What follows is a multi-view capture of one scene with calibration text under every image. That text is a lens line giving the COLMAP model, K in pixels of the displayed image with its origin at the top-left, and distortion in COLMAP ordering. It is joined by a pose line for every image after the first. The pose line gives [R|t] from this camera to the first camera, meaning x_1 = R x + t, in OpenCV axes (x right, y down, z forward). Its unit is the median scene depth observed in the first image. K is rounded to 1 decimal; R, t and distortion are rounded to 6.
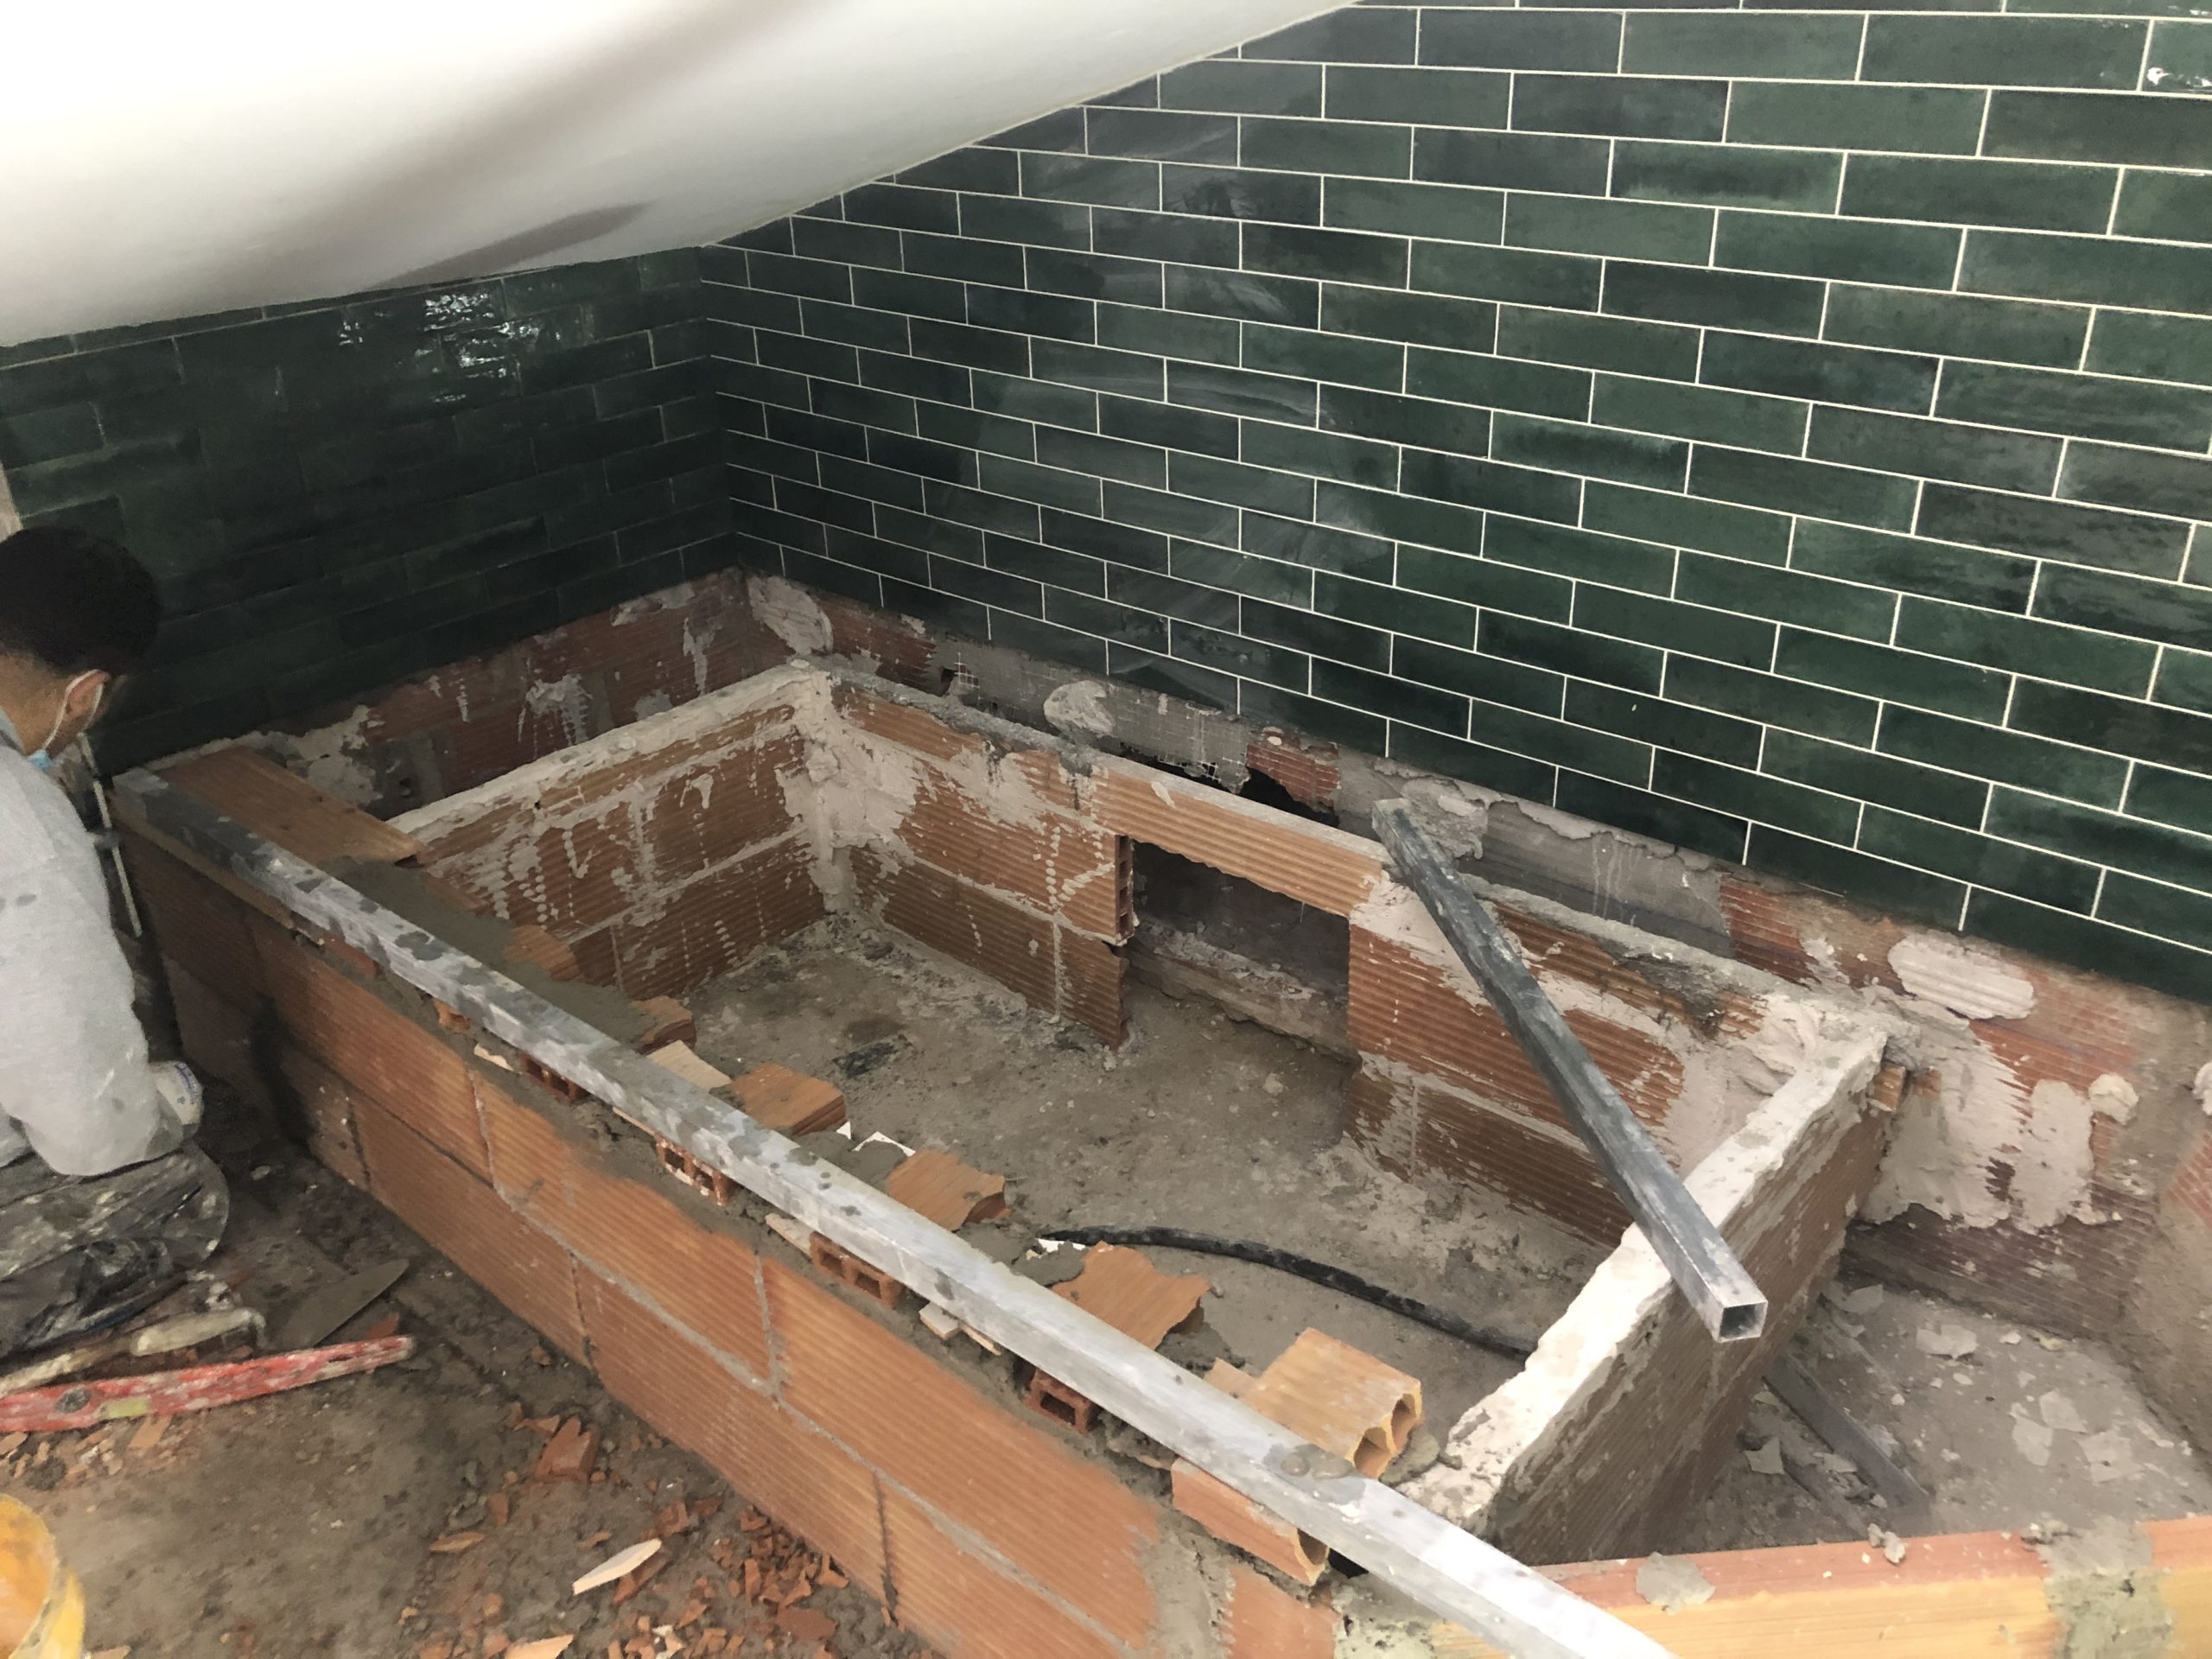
lens RADIAL K [[1810.0, 0, 1112.3], [0, 1810.0, 833.2], [0, 0, 1]] dist [0.032144, -0.025267]
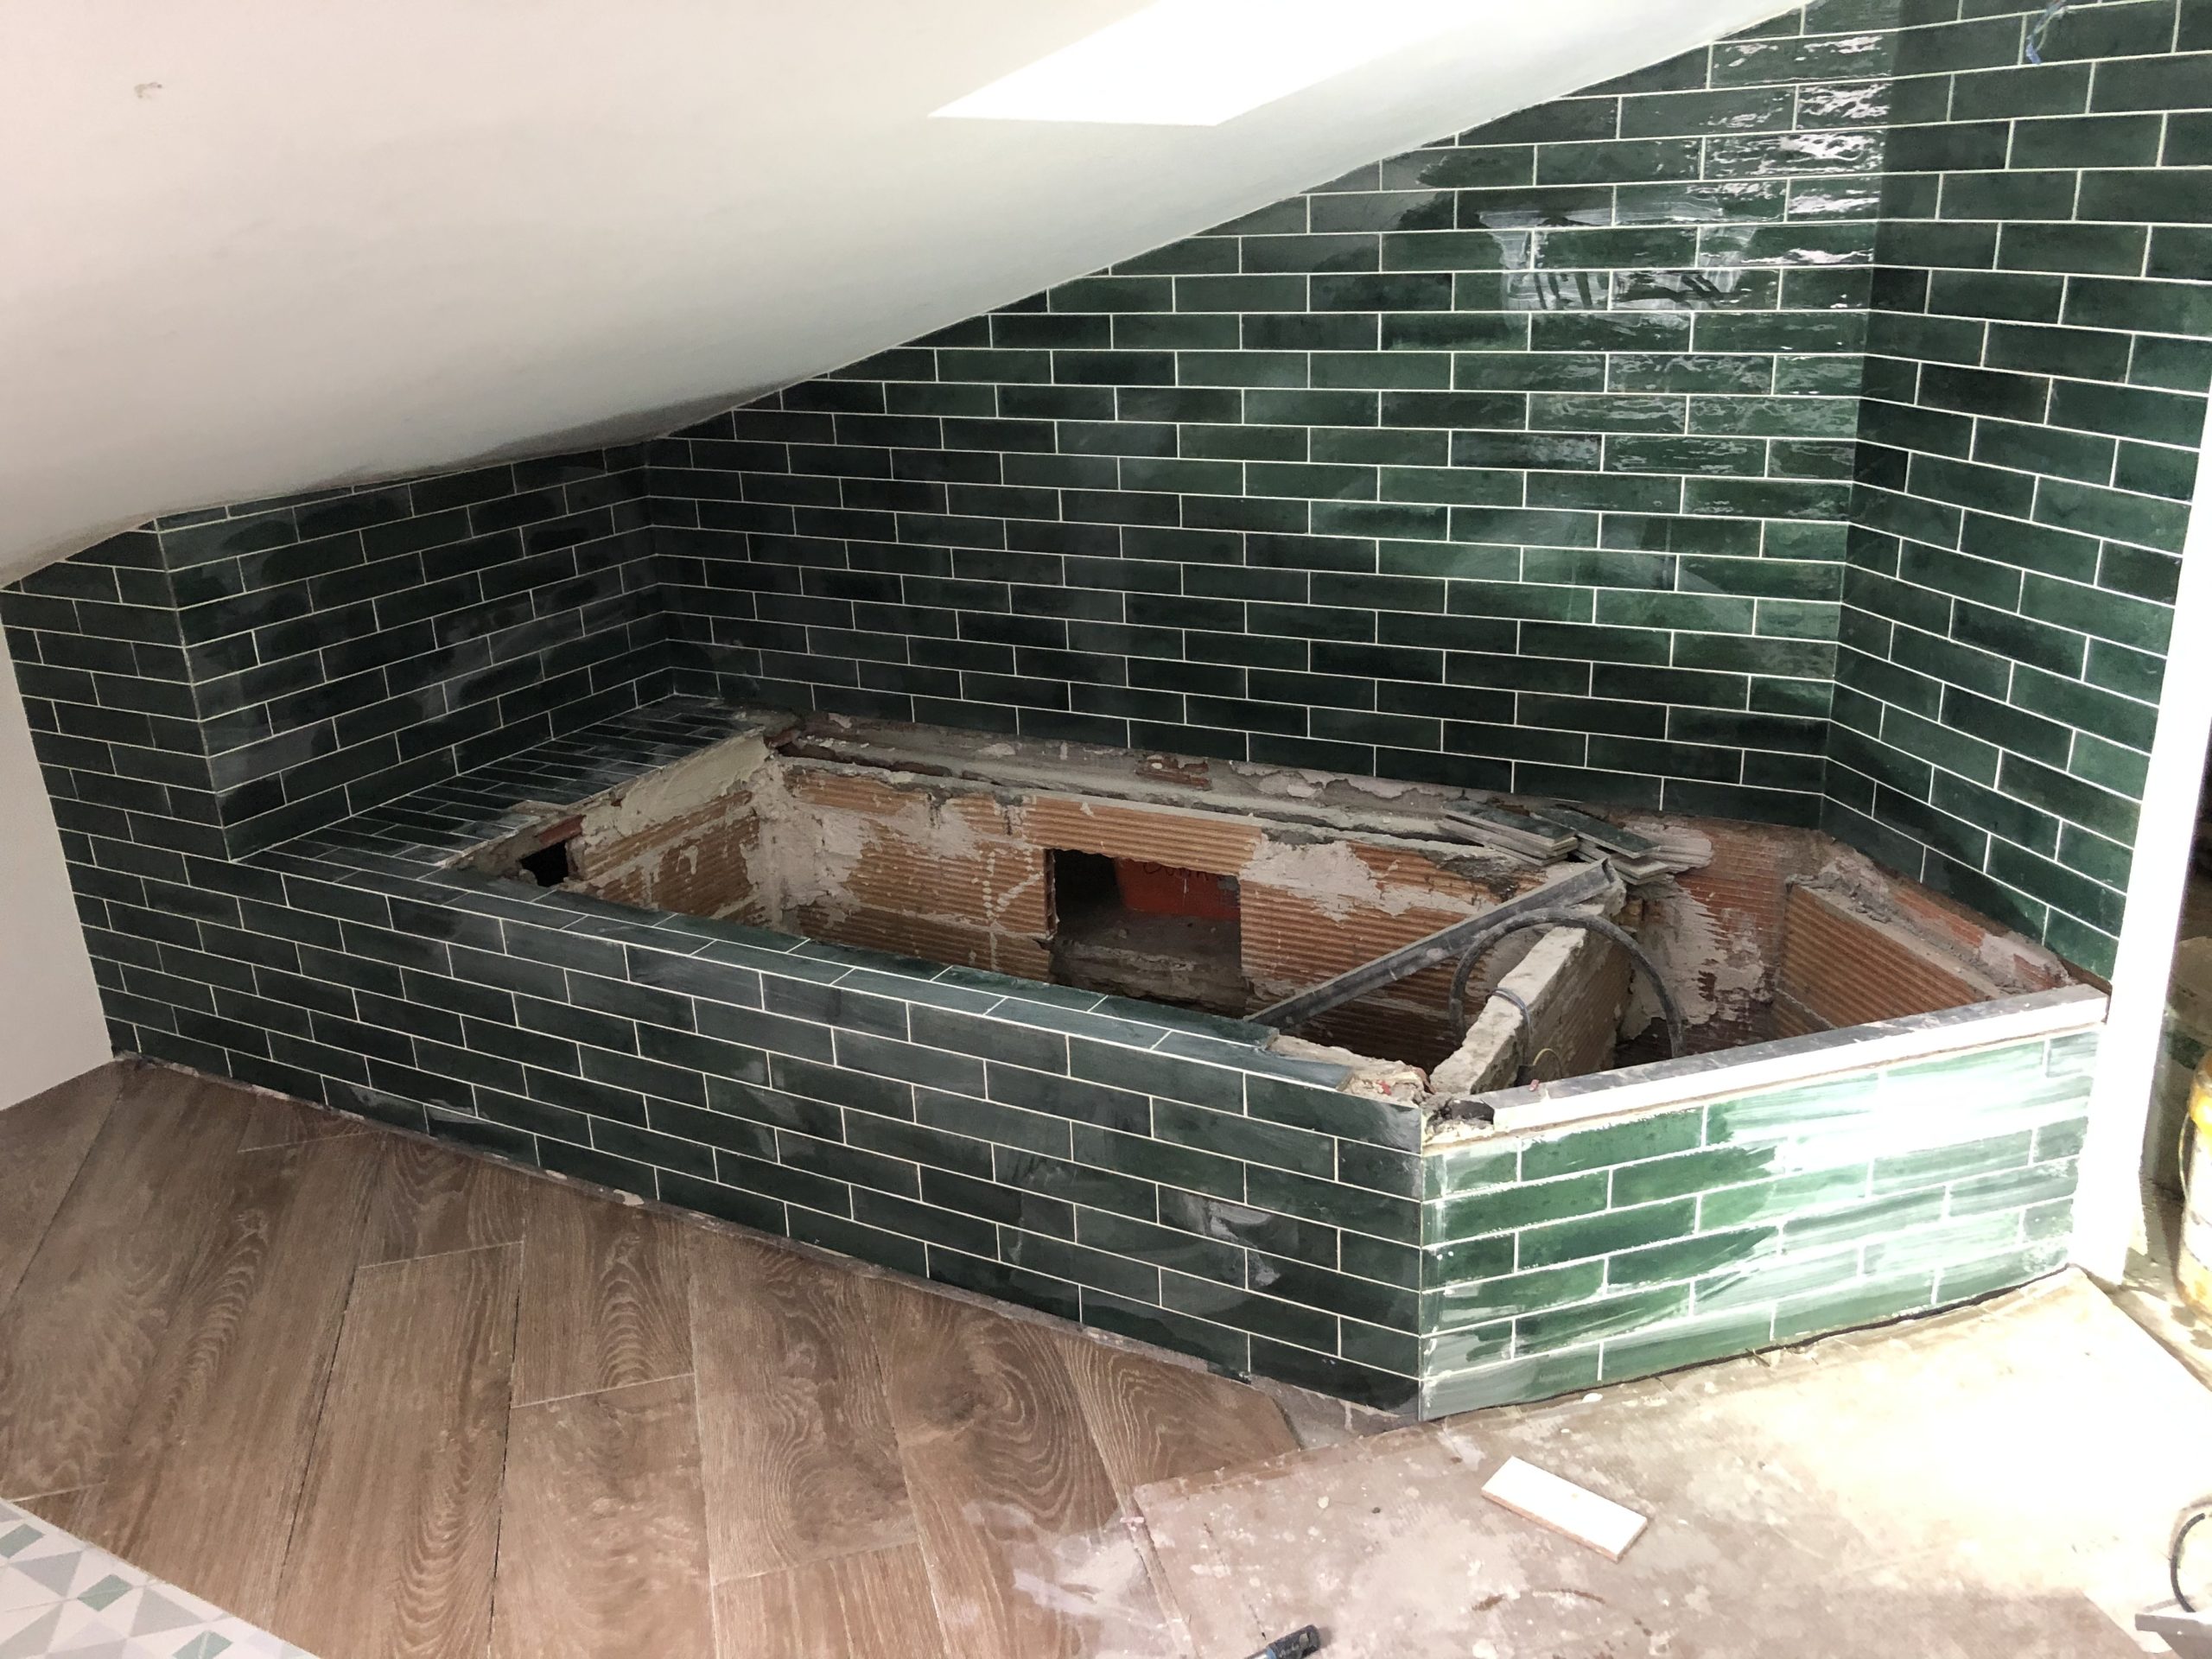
lens RADIAL K [[1810.0, 0, 1102.8], [0, 1810.0, 834.8], [0, 0, 1]] dist [0.032144, -0.025267]
pose [[0.977686, -0.082667, 0.193123, -0.205315], [0.108083, 0.986251, -0.125006, 0.157280], [-0.180134, 0.143090, 0.973179, -0.277336]]
